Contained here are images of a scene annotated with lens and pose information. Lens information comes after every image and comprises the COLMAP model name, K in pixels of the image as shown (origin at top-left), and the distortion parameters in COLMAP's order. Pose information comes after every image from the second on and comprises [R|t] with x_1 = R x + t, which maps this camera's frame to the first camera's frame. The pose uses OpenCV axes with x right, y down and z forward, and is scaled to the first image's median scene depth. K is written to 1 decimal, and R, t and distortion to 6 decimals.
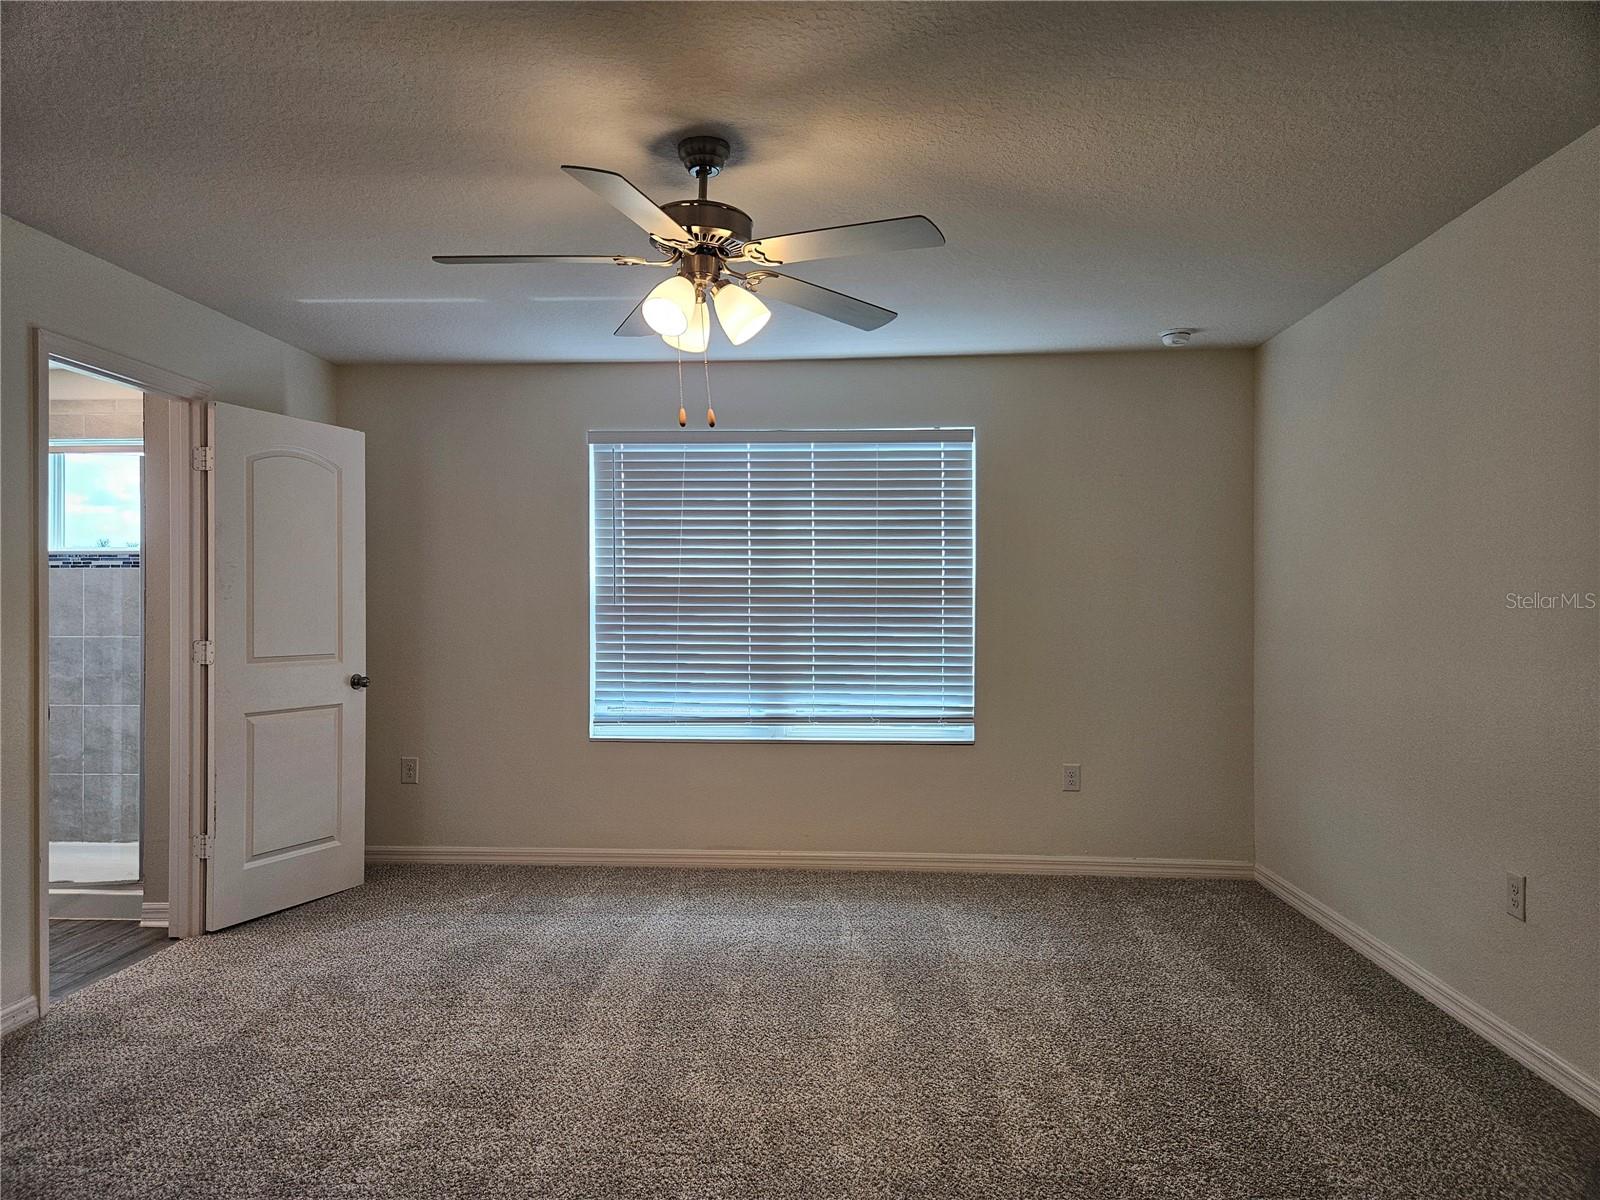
lens RADIAL K [[1066.7, 0, 793.3], [0, 1066.7, 605.3], [0, 0, 1]] dist [0.079519, -0.061154]
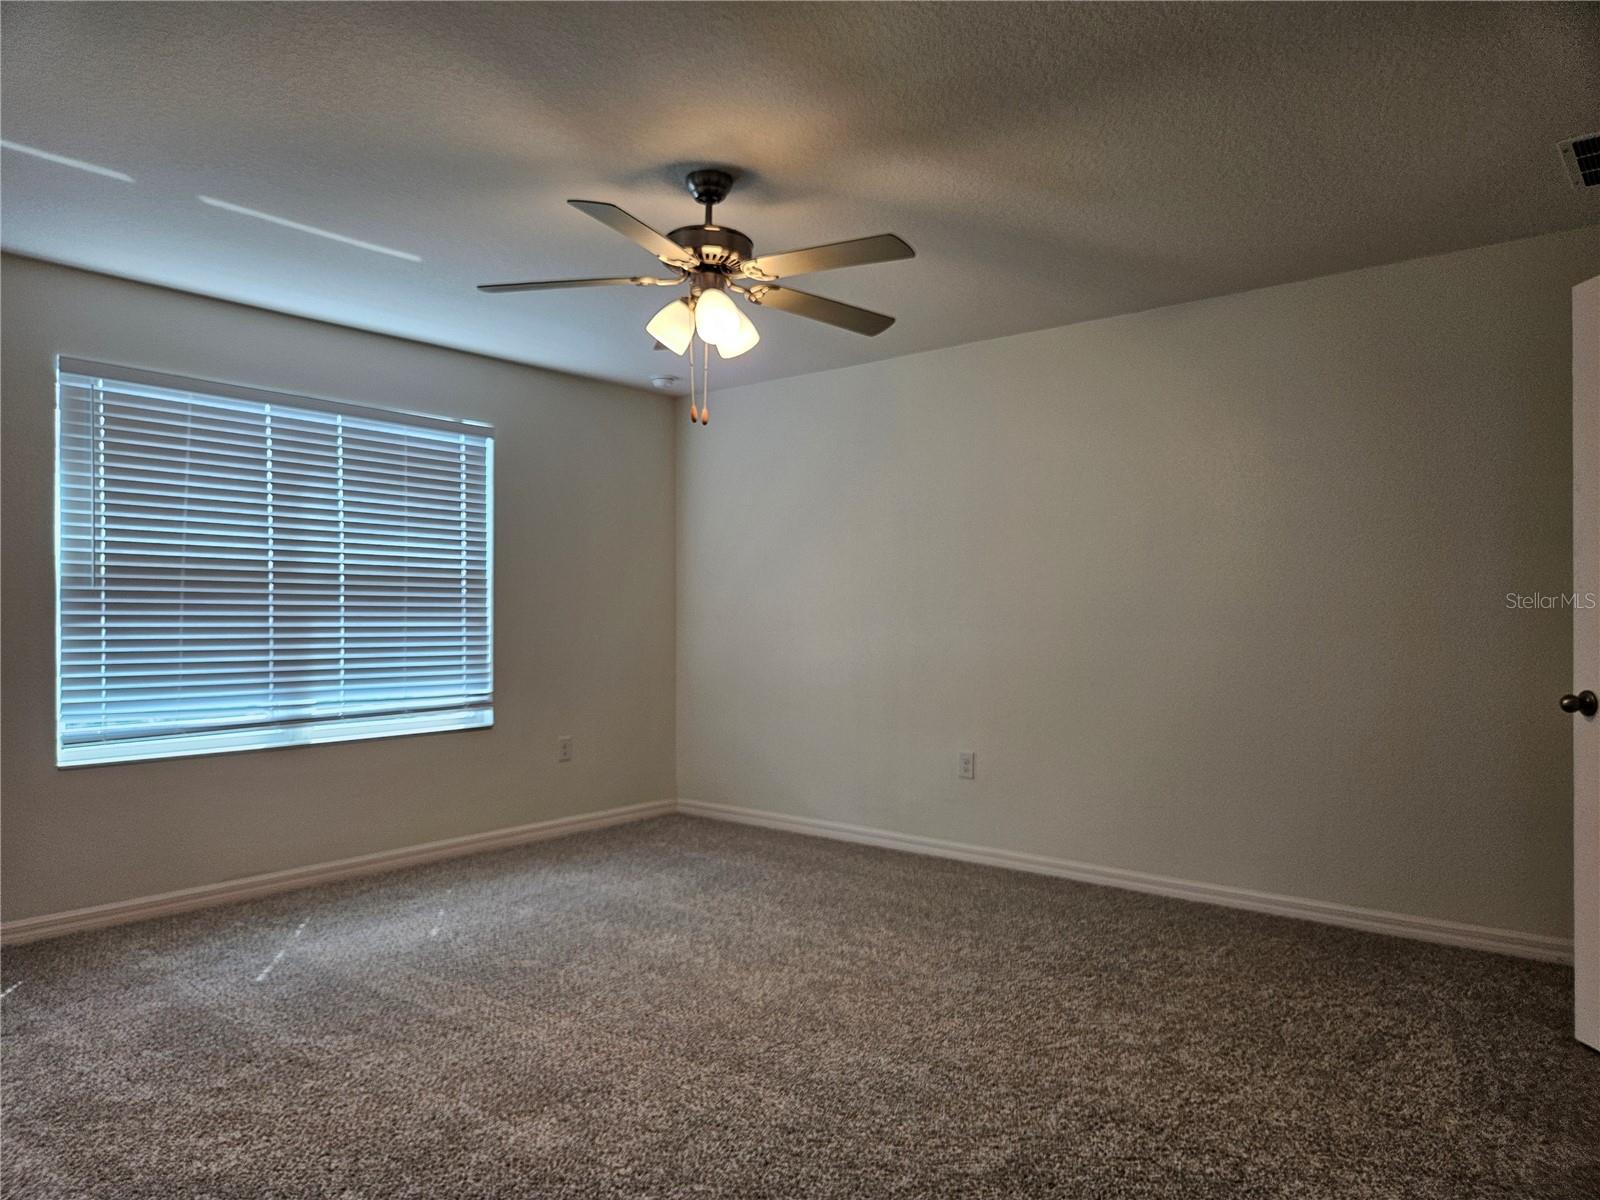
lens RADIAL K [[1065.1, 0, 796.5], [0, 1065.1, 616.8], [0, 0, 1]] dist [0.050106, -0.055125]
pose [[0.585074, -0.003393, 0.810973, -0.503622], [-0.001429, 0.999985, 0.005215, 0.015039], [-0.810979, -0.004210, 0.585060, 0.144061]]
